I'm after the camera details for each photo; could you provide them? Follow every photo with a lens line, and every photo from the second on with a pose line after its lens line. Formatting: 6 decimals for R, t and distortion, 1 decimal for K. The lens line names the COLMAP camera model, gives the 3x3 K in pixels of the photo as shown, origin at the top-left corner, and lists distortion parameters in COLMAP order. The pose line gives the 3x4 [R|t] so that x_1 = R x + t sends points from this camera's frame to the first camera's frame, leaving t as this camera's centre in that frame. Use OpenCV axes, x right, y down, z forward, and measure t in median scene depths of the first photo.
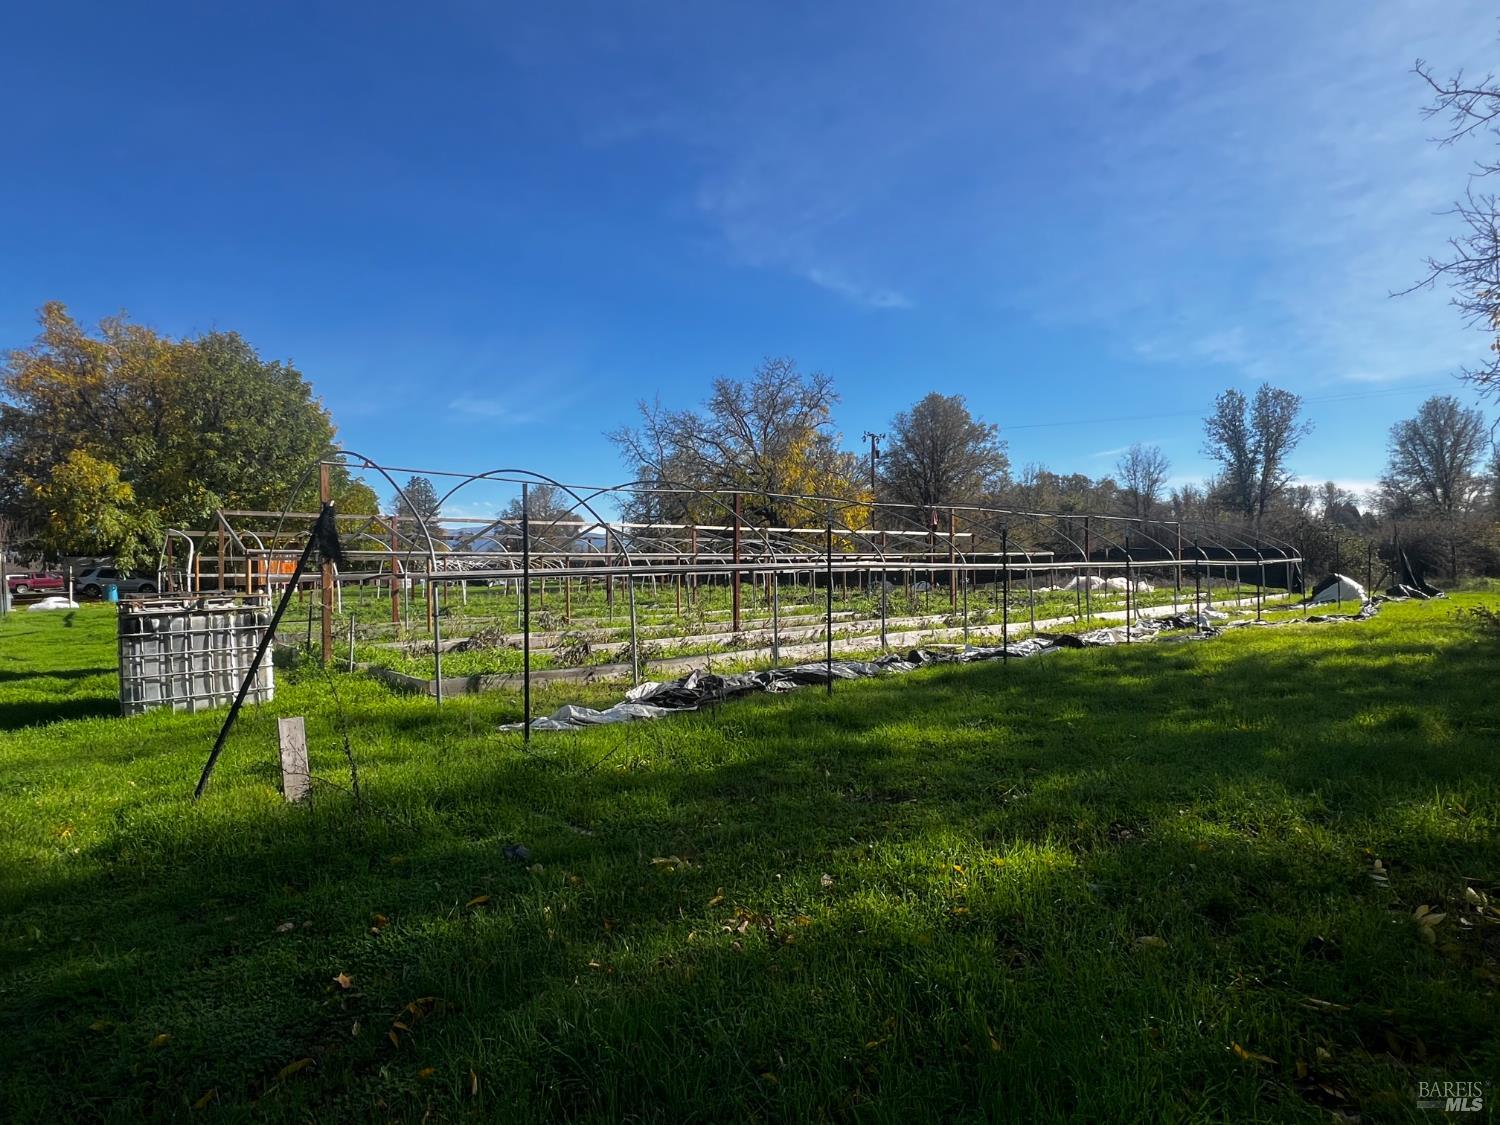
lens RADIAL K [[784.5, 0, 750.0], [0, 784.5, 562.5], [0, 0, 1]] dist [-0.000219, -0.000150]
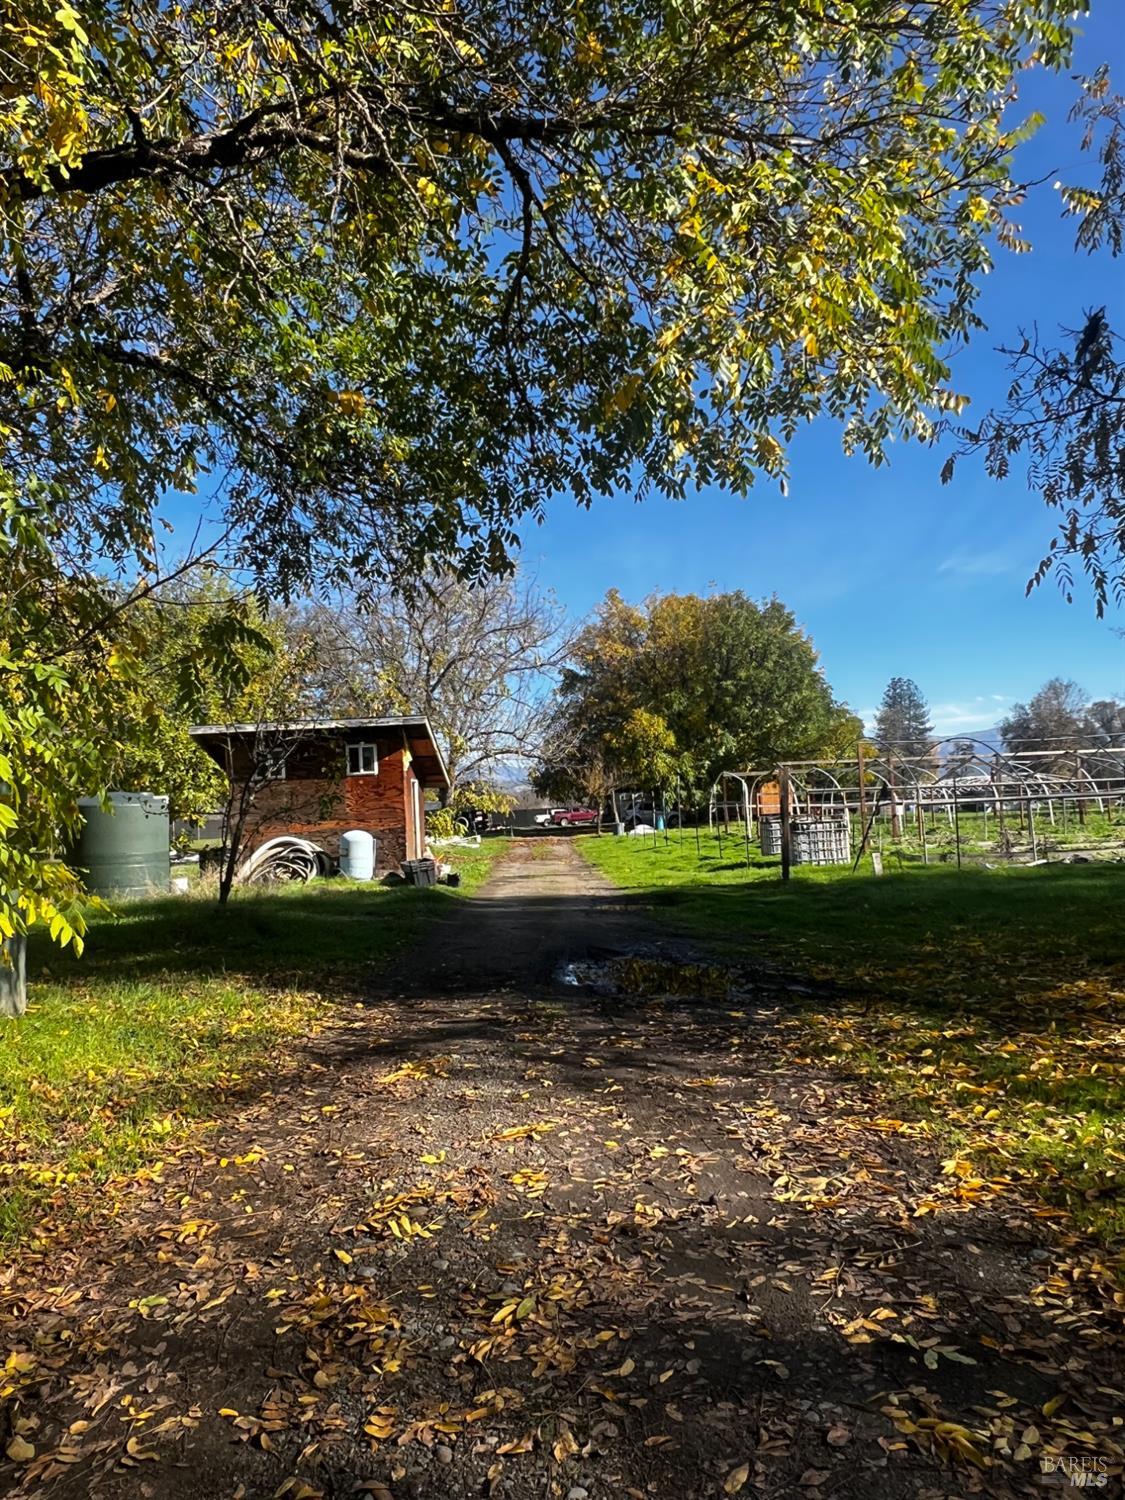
lens RADIAL K [[1048.9, 0, 562.5], [0, 1048.9, 750.0], [0, 0, 1]] dist [-0.000120, -0.000262]
pose [[0.754154, -0.055450, -0.654352, 0.128034], [0.034839, 0.998404, -0.044452, -0.006397], [0.655772, 0.010726, 0.754883, -0.310502]]
